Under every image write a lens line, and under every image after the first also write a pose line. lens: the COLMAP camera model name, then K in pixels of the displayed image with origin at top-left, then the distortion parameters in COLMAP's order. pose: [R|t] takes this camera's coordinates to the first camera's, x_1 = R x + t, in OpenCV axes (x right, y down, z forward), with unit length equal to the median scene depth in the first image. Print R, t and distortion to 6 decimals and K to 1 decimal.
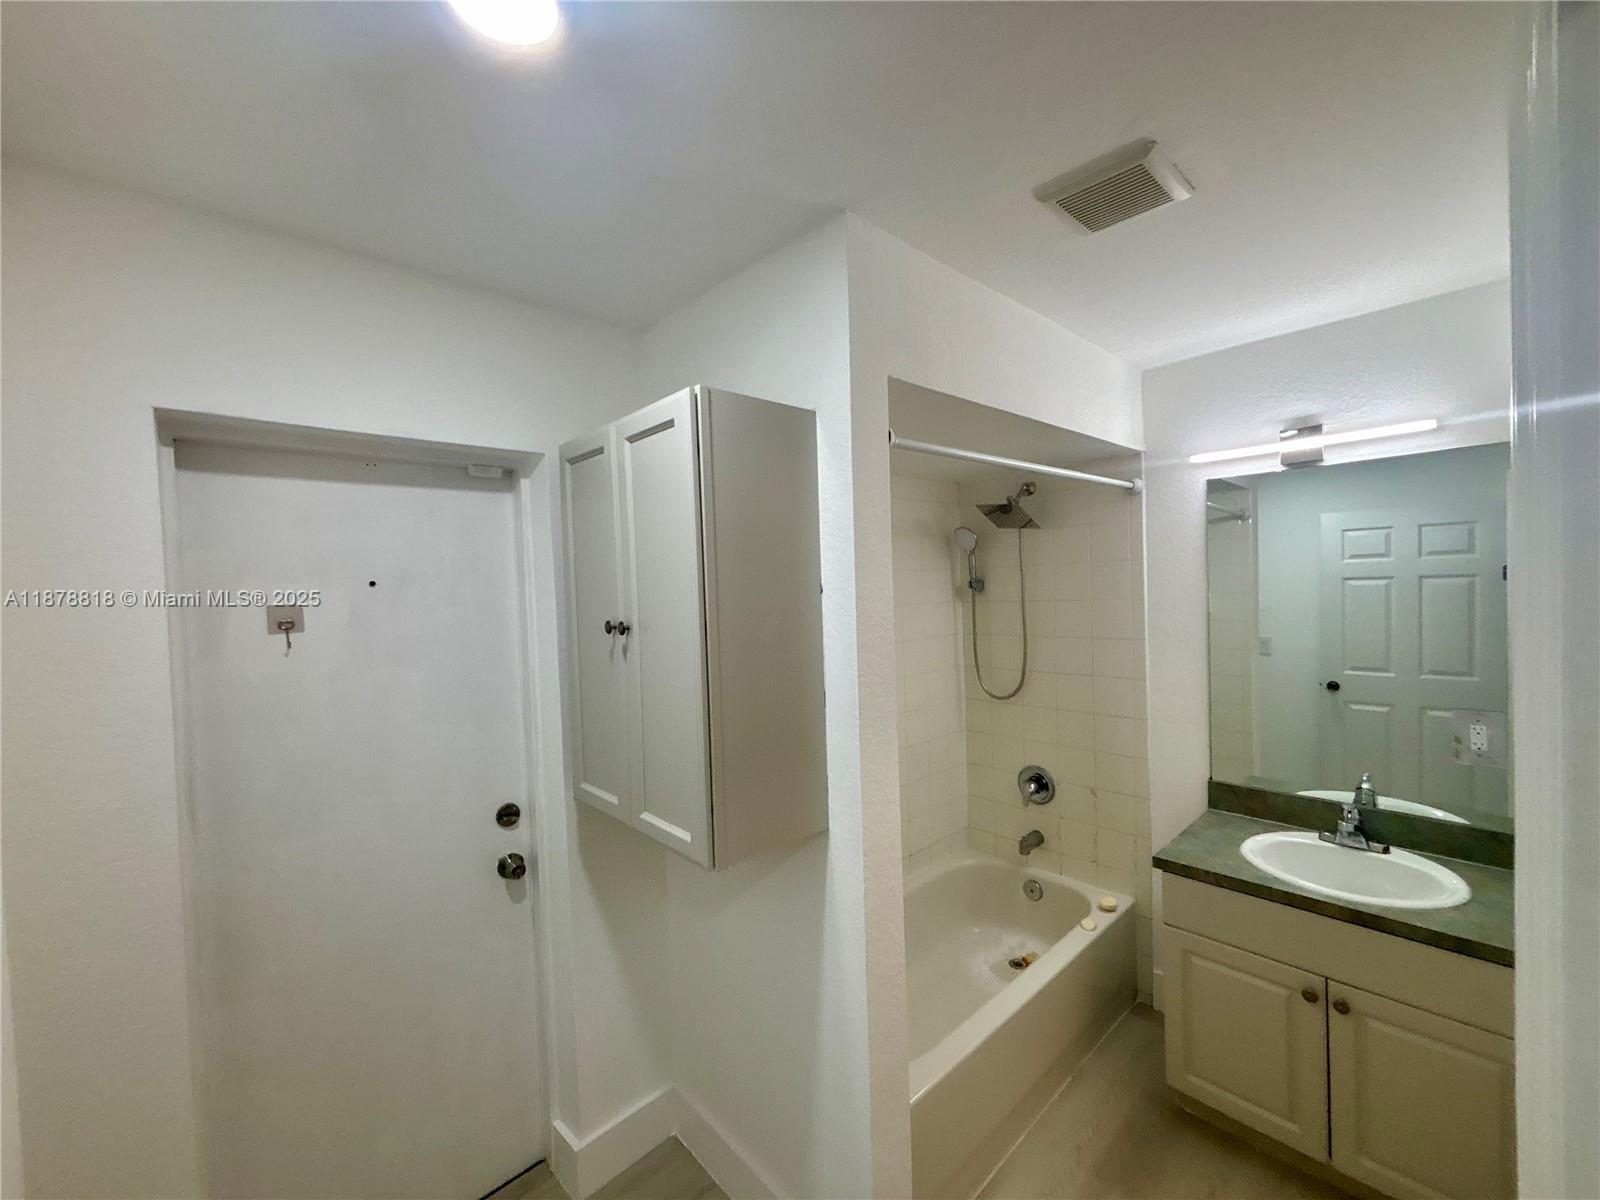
lens RADIAL K [[642.6, 0, 797.1], [0, 642.6, 601.6], [0, 0, 1]] dist [0.001083, -0.000279]
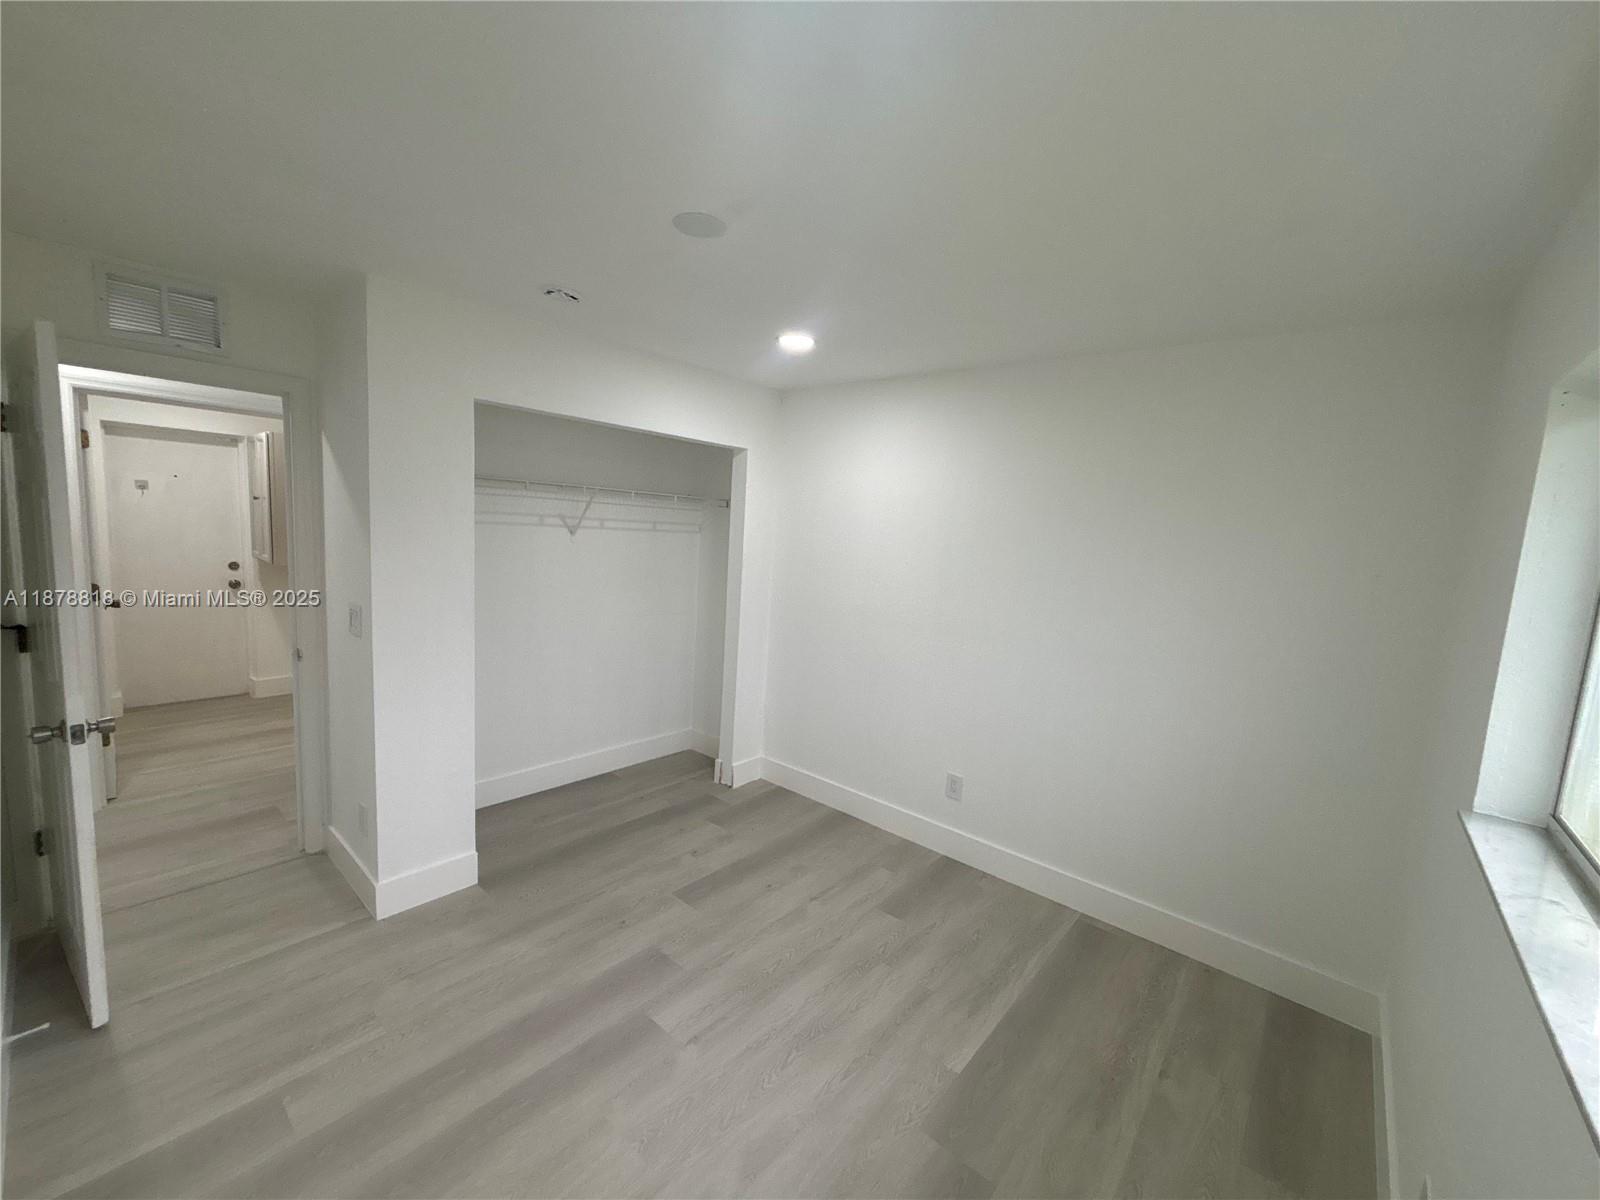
lens RADIAL K [[641.9, 0, 790.7], [0, 641.9, 601.0], [0, 0, 1]] dist [0.012887, 0.000043]
pose [[0.990436, 0.079535, 0.112738, 1.612410], [-0.089913, 0.991859, 0.090171, 0.016131], [-0.104648, -0.099445, 0.989525, -2.010519]]
